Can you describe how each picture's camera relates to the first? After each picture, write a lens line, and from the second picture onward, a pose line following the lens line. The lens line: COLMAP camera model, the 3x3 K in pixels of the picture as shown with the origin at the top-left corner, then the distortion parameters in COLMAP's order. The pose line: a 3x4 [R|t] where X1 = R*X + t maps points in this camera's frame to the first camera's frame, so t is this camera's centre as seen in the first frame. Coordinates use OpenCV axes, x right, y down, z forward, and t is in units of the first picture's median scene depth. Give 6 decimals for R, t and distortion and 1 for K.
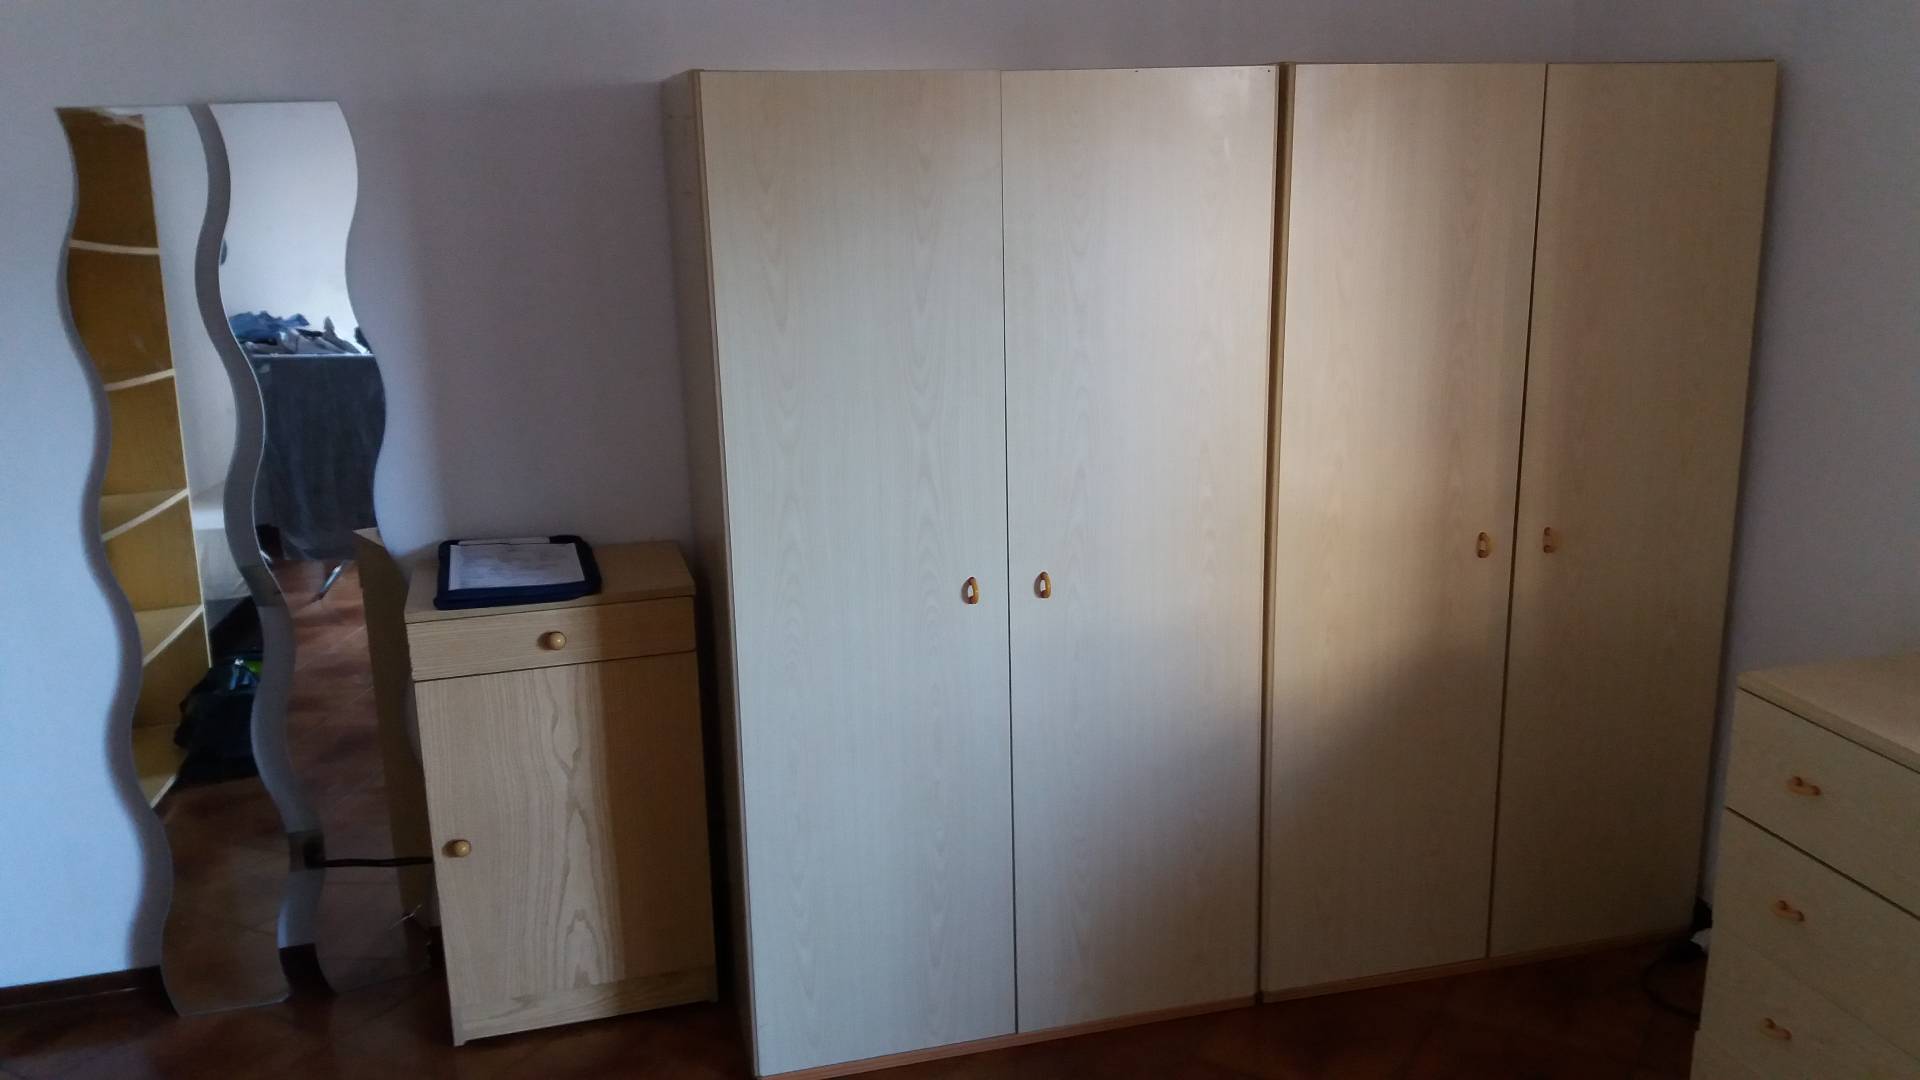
lens RADIAL K [[1631.5, 0, 968.0], [0, 1631.5, 544.8], [0, 0, 1]] dist [0.089834, -0.242605]
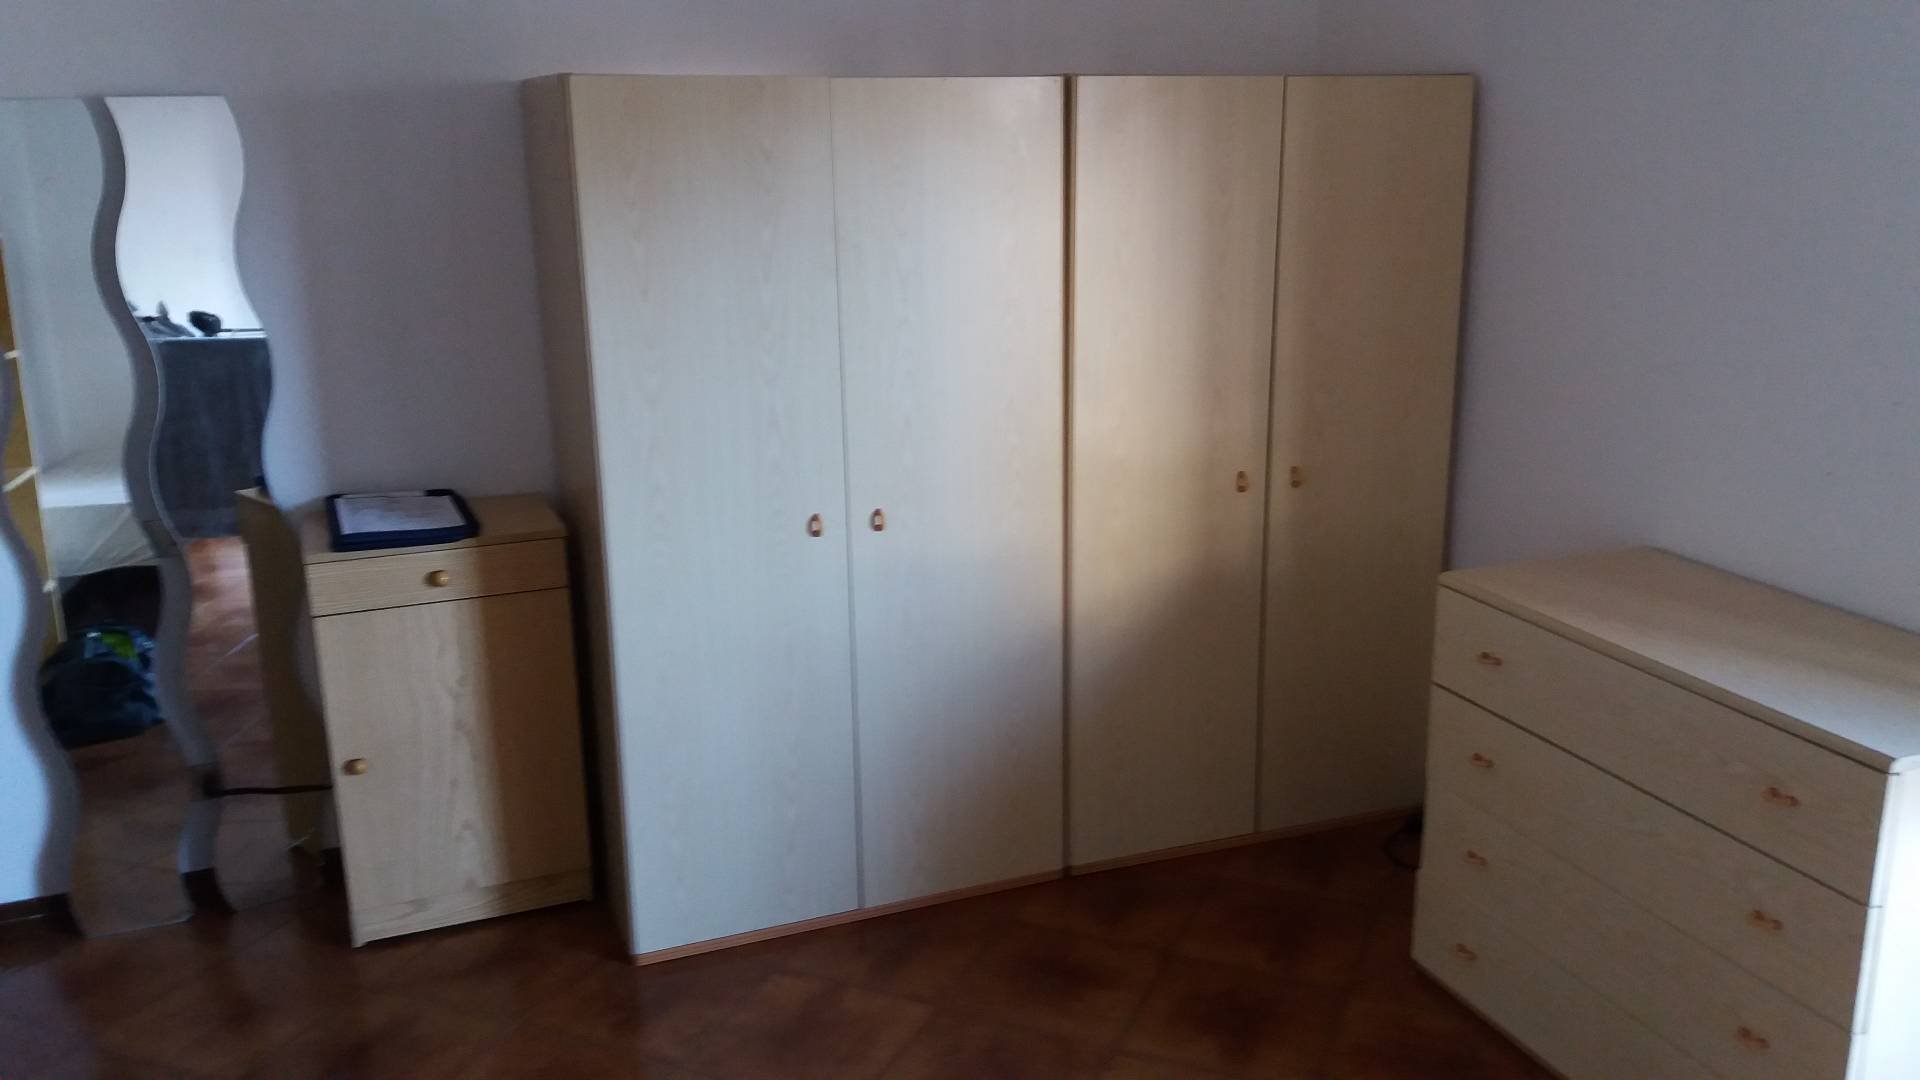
lens RADIAL K [[1595.8, 0, 1000.0], [0, 1595.8, 535.2], [0, 0, 1]] dist [0.097478, -0.210582]
pose [[0.990550, -0.024532, 0.134944, -0.020072], [0.024283, 0.999699, 0.003487, 0.032637], [-0.134989, -0.000177, 0.990847, -0.136607]]
